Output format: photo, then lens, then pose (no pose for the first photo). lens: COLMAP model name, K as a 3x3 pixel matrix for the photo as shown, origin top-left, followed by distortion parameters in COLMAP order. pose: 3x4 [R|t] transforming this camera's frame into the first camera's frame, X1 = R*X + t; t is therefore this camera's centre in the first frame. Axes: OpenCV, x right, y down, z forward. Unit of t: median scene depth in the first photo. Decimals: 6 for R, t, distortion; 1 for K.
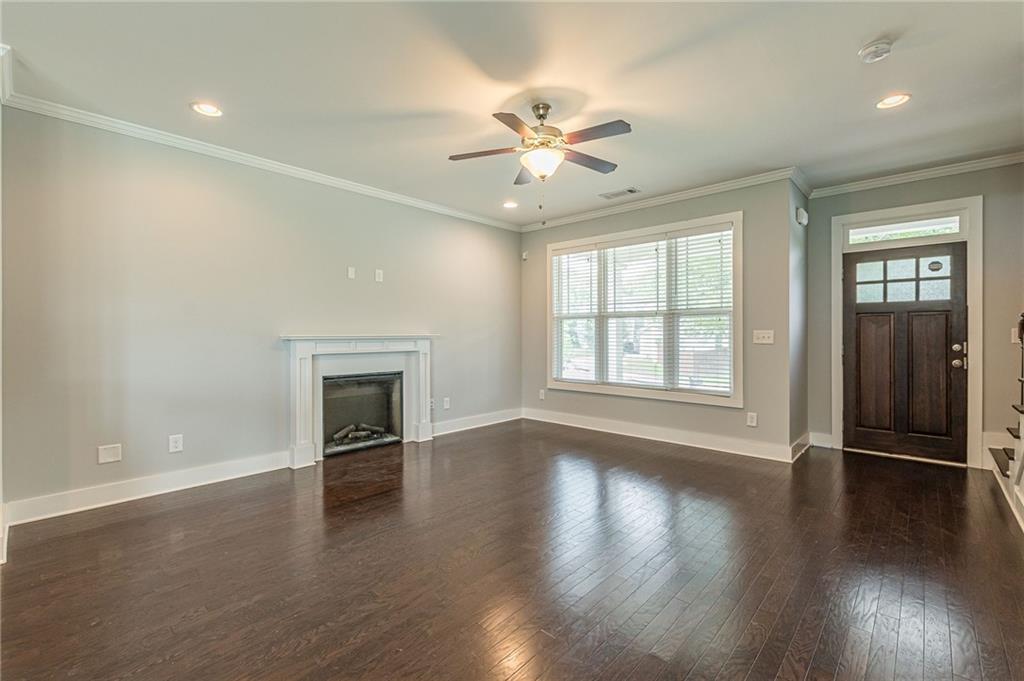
lens RADIAL K [[446.2, 0, 513.9], [0, 446.2, 336.2], [0, 0, 1]] dist [0.003214, 0.000233]
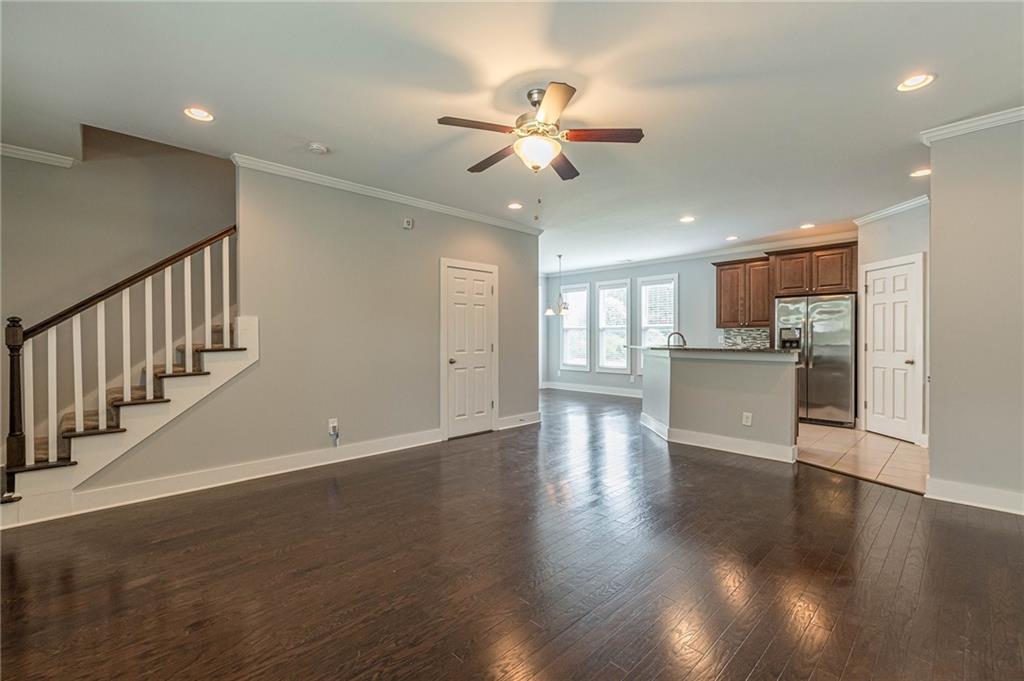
lens RADIAL K [[441.8, 0, 514.7], [0, 441.8, 340.8], [0, 0, 1]] dist [0.002571, -0.000025]
pose [[-0.998455, 0.004486, 0.055380, 0.041565], [0.005107, 0.999926, 0.011068, -0.006822], [-0.055326, 0.011334, -0.998404, 1.286905]]
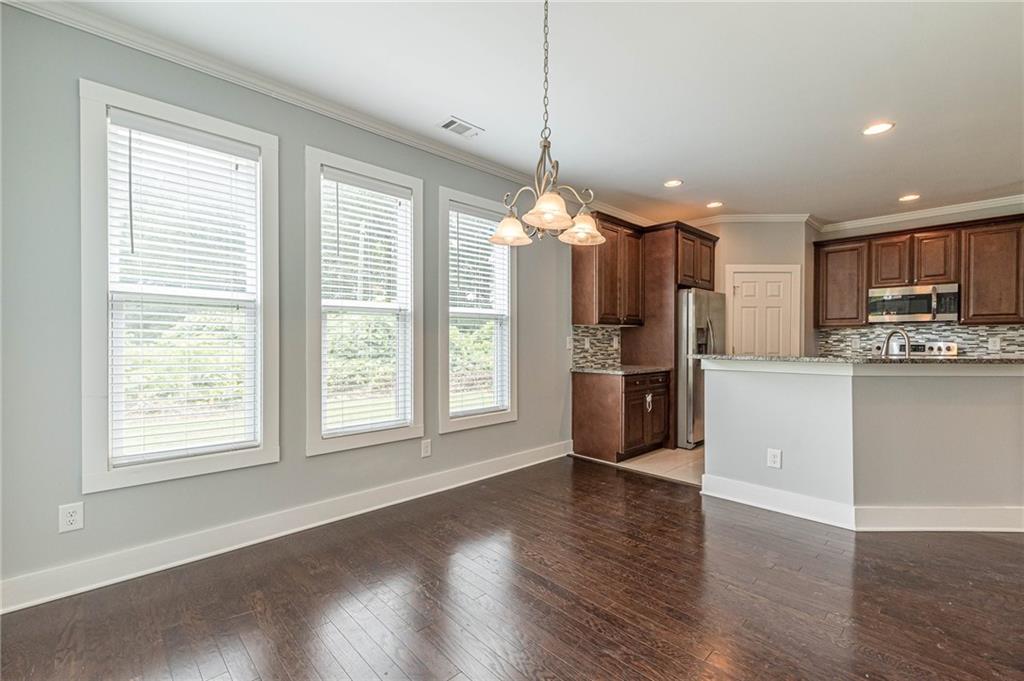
lens RADIAL K [[445.2, 0, 514.5], [0, 445.2, 343.4], [0, 0, 1]] dist [0.000820, -0.000504]
pose [[-0.064831, 0.009289, -0.997853, 0.369433], [-0.006020, 0.999935, 0.009699, 0.003143], [0.997878, 0.006636, -0.064771, -0.525583]]
